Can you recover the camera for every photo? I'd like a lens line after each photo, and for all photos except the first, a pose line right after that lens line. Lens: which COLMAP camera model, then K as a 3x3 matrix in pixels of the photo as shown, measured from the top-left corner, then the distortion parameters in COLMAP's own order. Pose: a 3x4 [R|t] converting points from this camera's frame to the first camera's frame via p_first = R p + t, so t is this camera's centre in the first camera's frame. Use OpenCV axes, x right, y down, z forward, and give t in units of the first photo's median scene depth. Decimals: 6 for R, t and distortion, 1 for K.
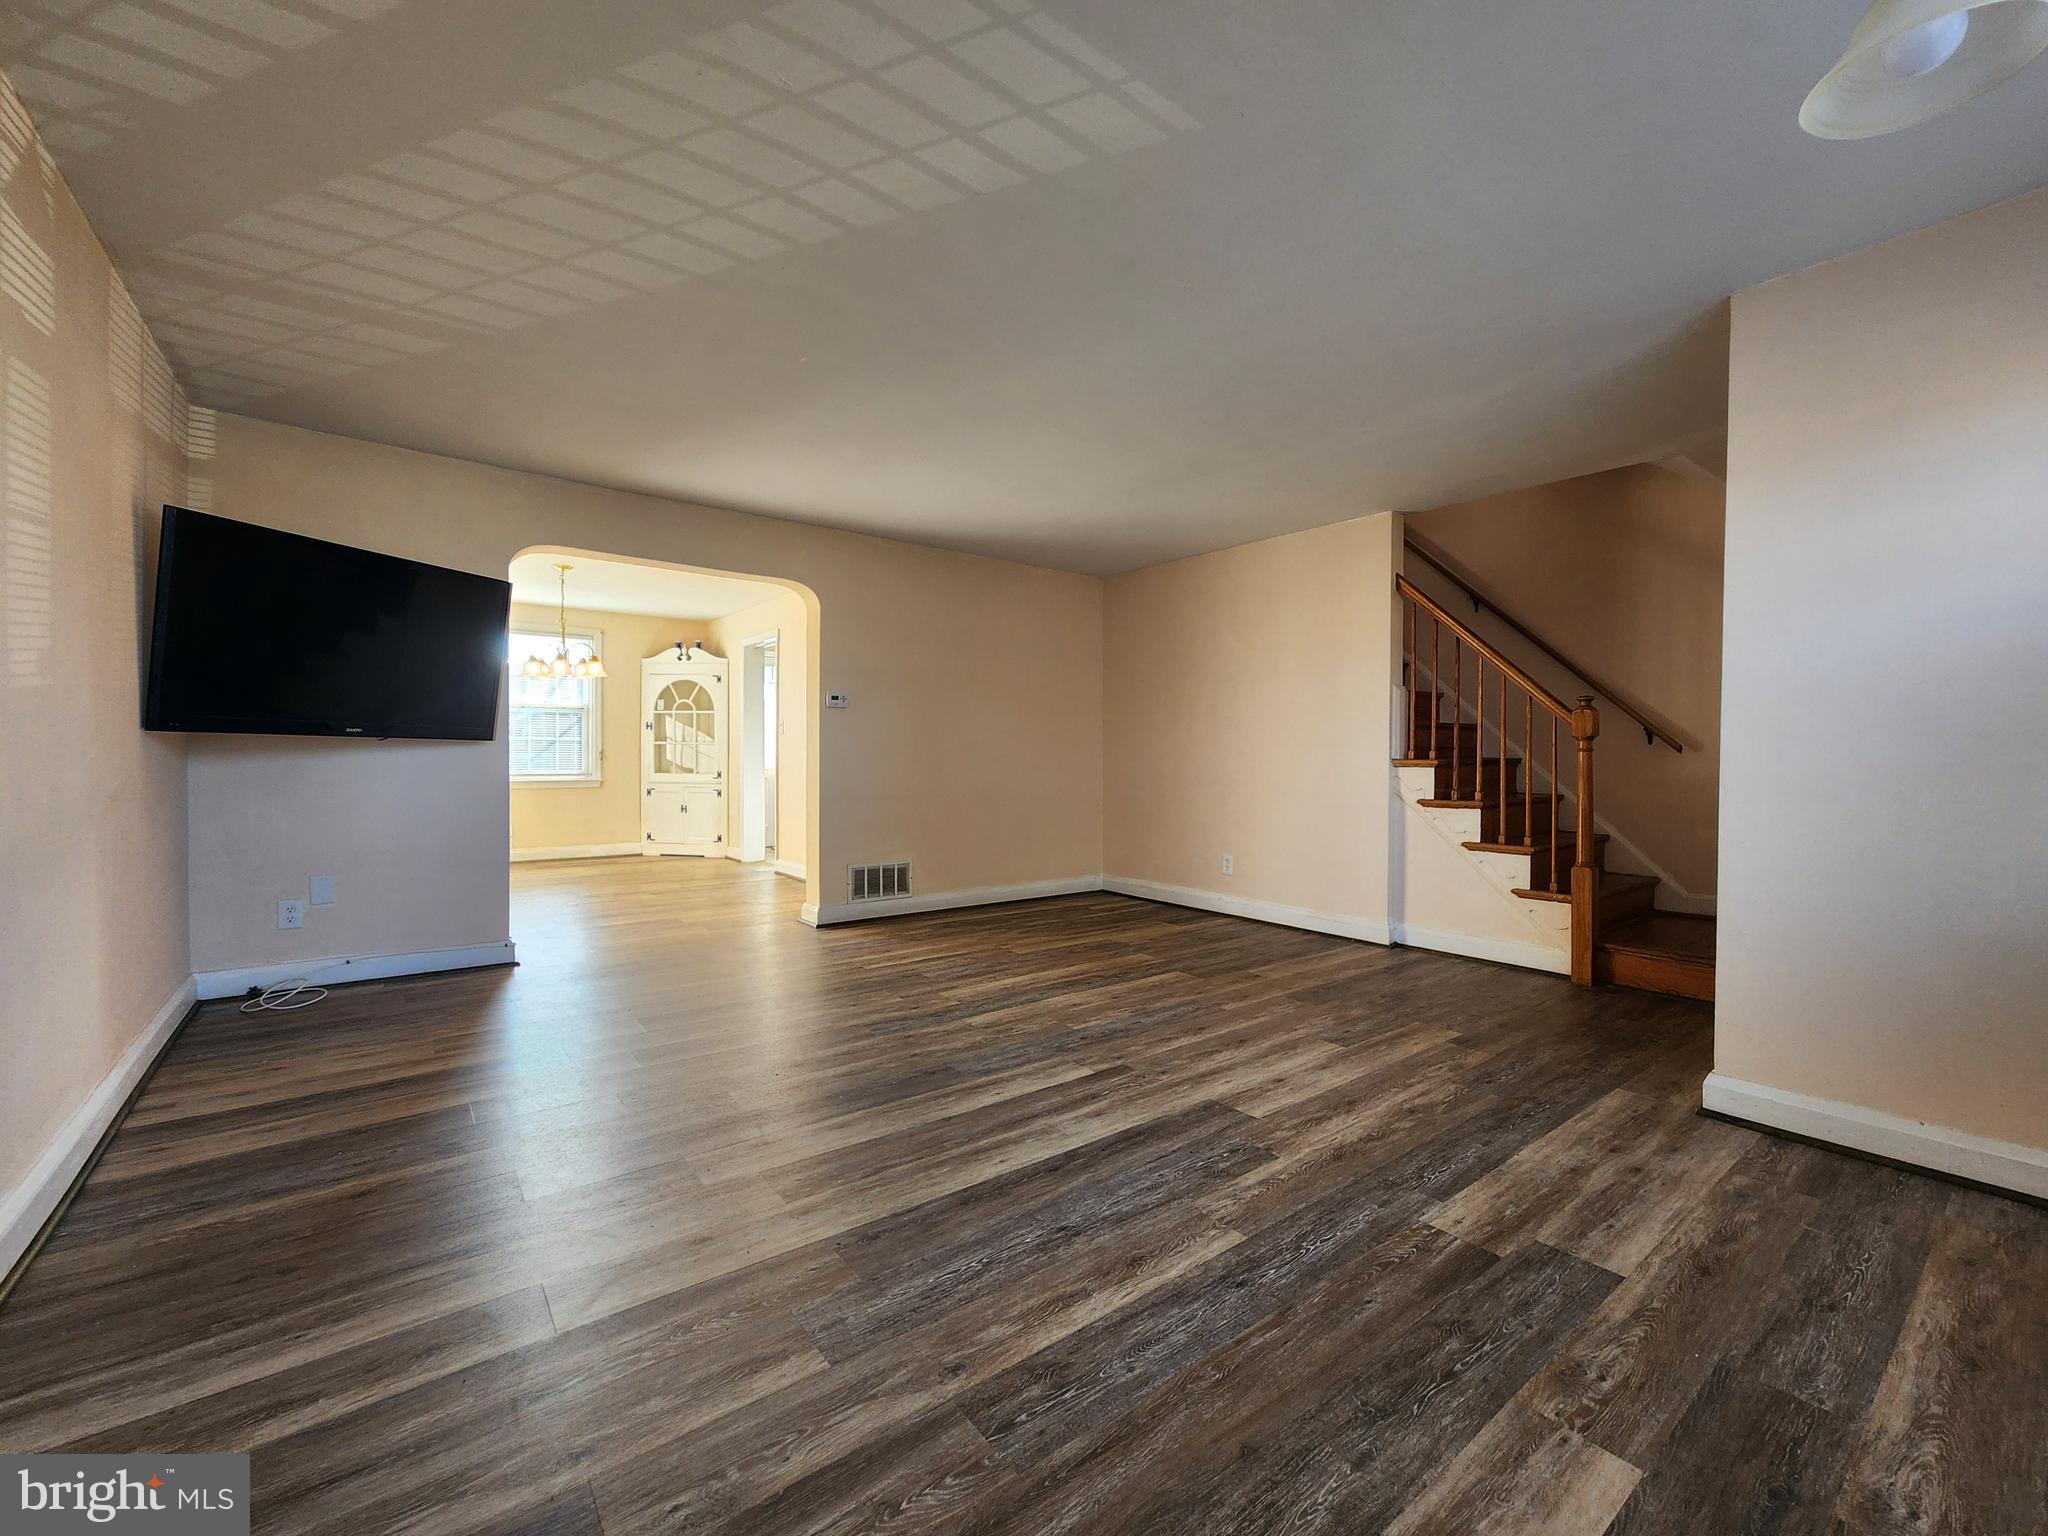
lens RADIAL K [[838.9, 0, 1037.7], [0, 838.9, 760.7], [0, 0, 1]] dist [-0.001400, -0.000016]
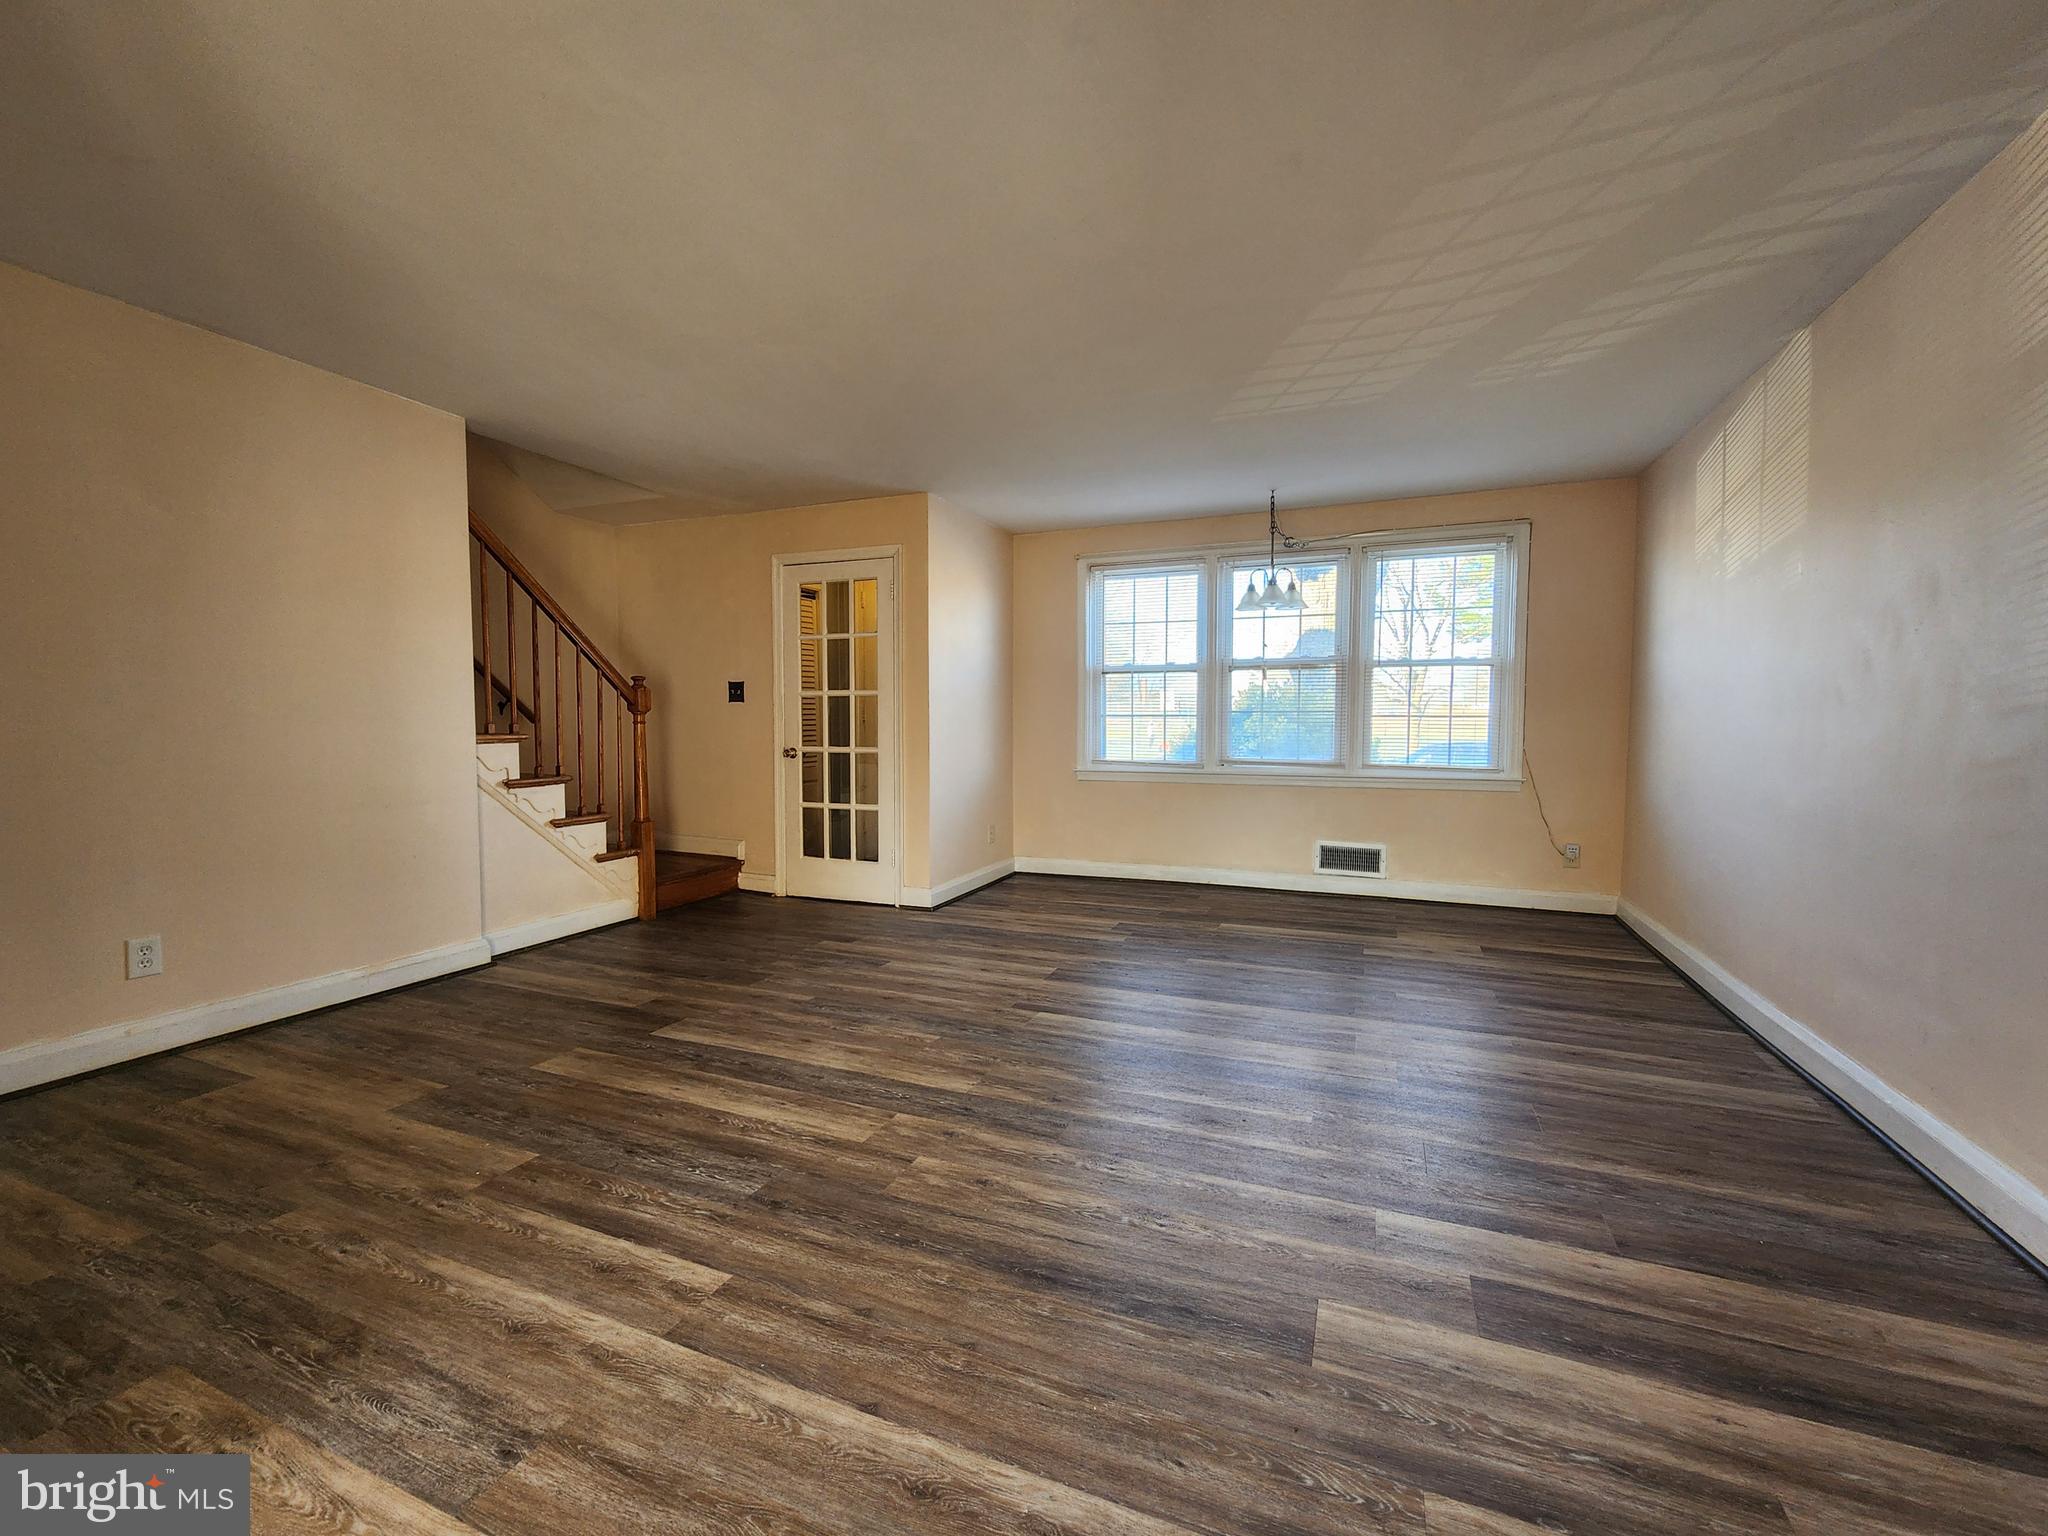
lens RADIAL K [[838.9, 0, 1040.7], [0, 838.9, 767.2], [0, 0, 1]] dist [-0.001400, -0.000016]
pose [[-0.504487, -0.056531, 0.861567, -0.839846], [-0.000681, 0.997880, 0.065076, -0.035279], [-0.863419, 0.032243, -0.503456, 1.456730]]
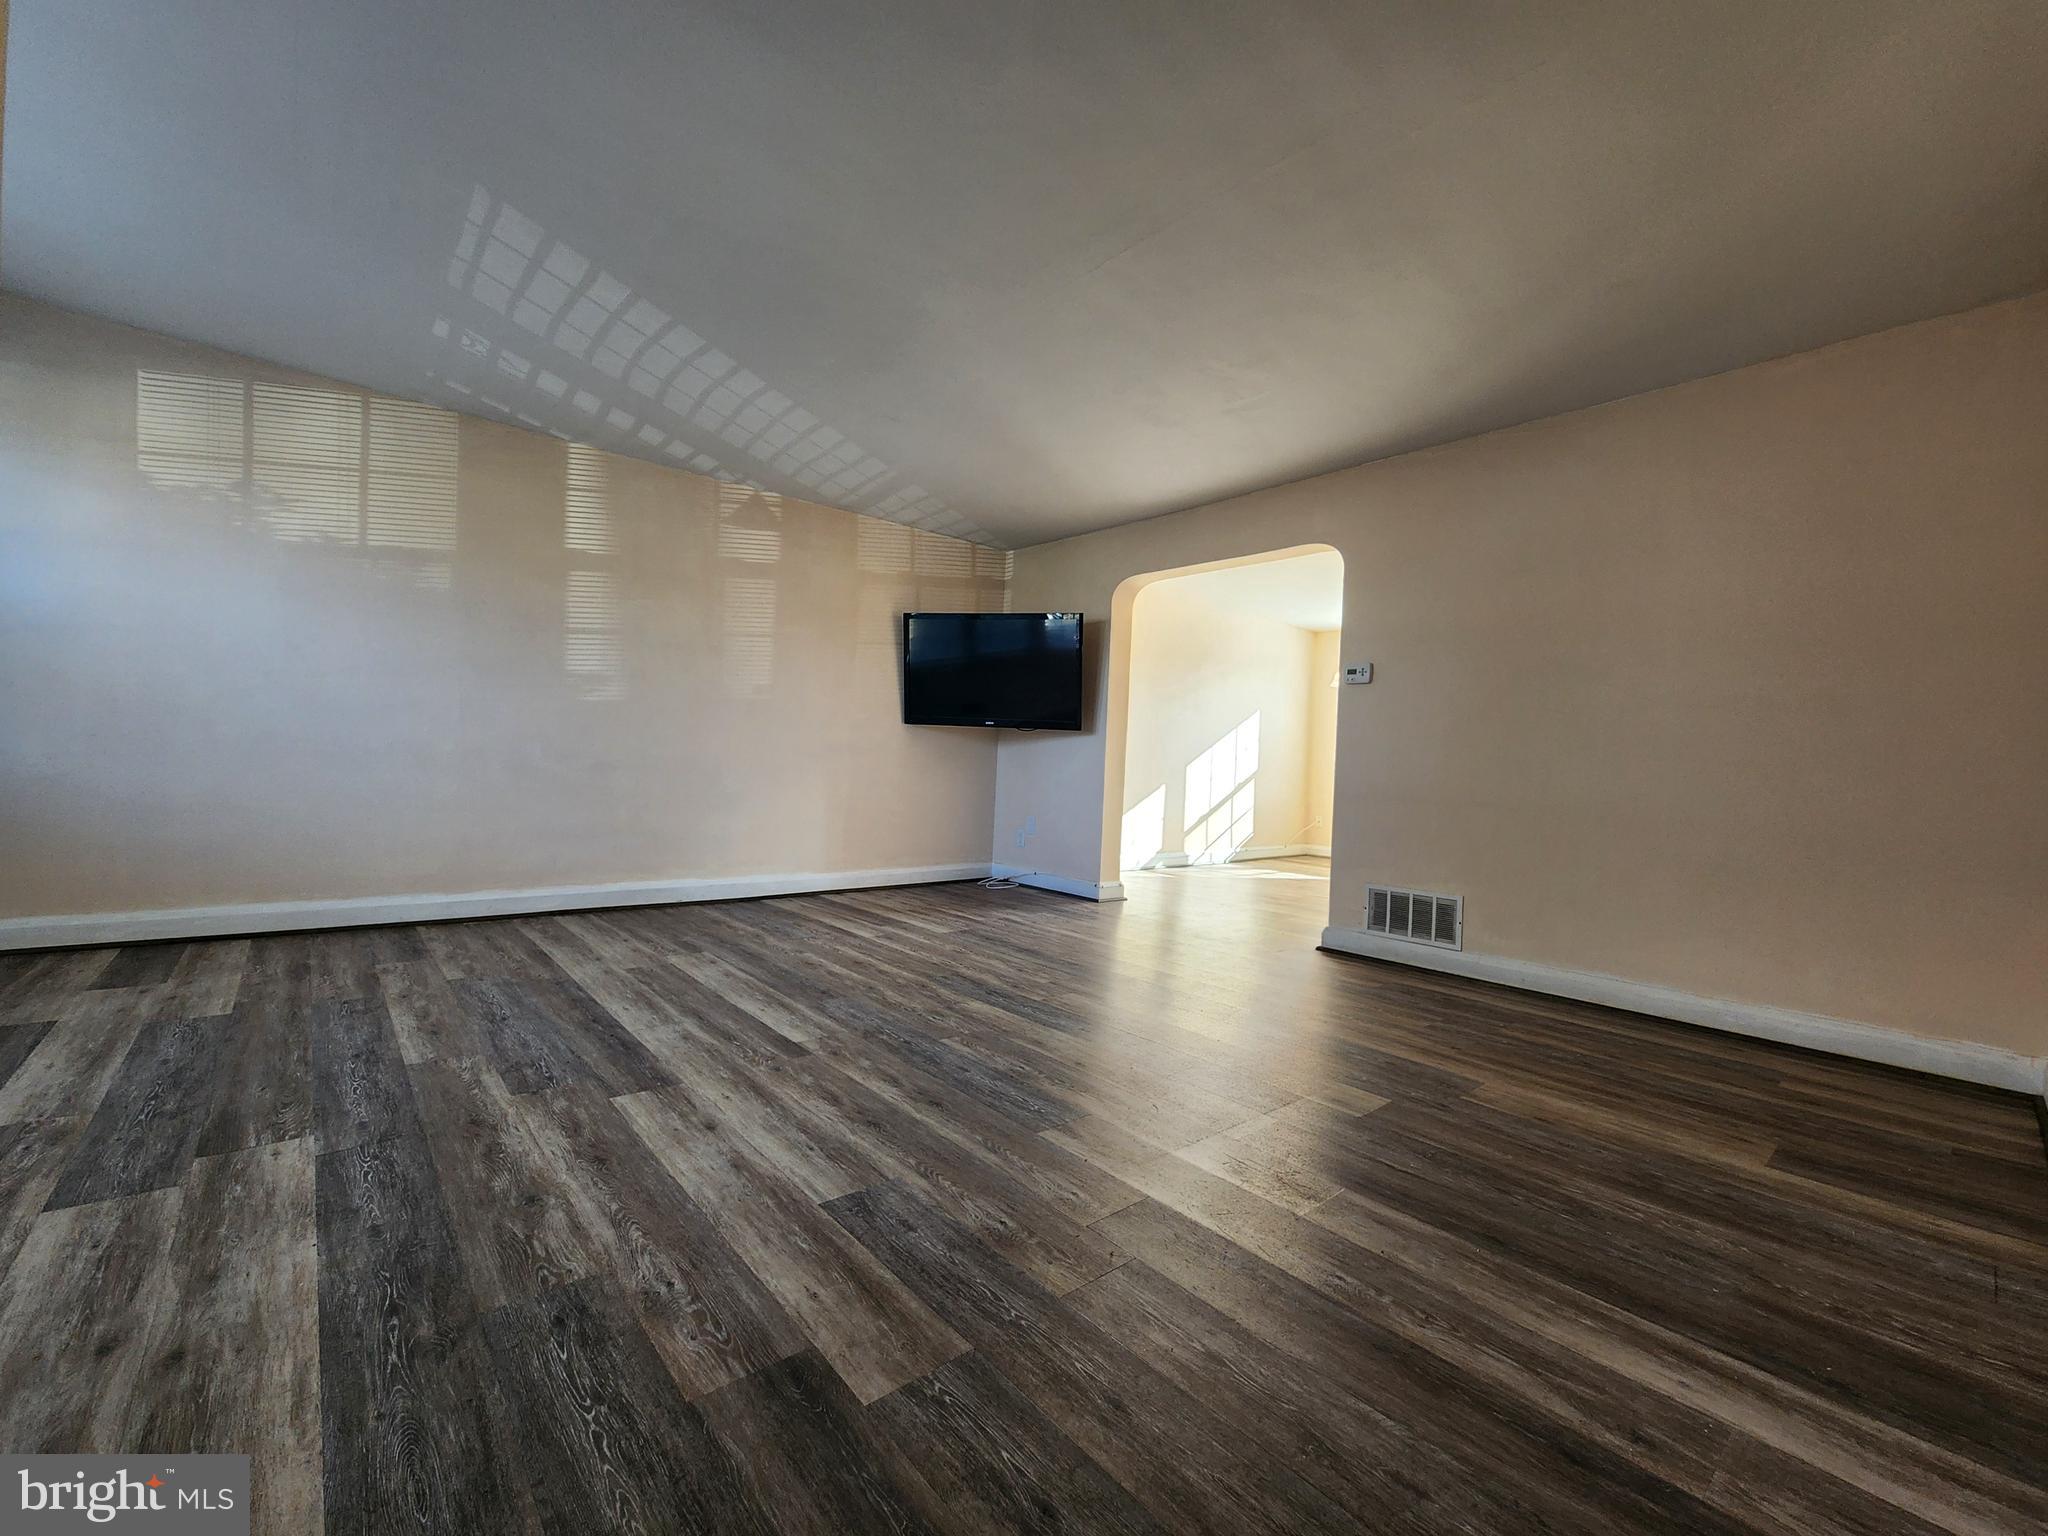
lens RADIAL K [[838.9, 0, 1033.5], [0, 838.9, 758.6], [0, 0, 1]] dist [-0.001400, -0.000016]
pose [[0.053891, -0.012388, -0.998470, 0.925090], [-0.048311, 0.998720, -0.014999, 0.060602], [0.997377, 0.049045, 0.053223, 1.110311]]
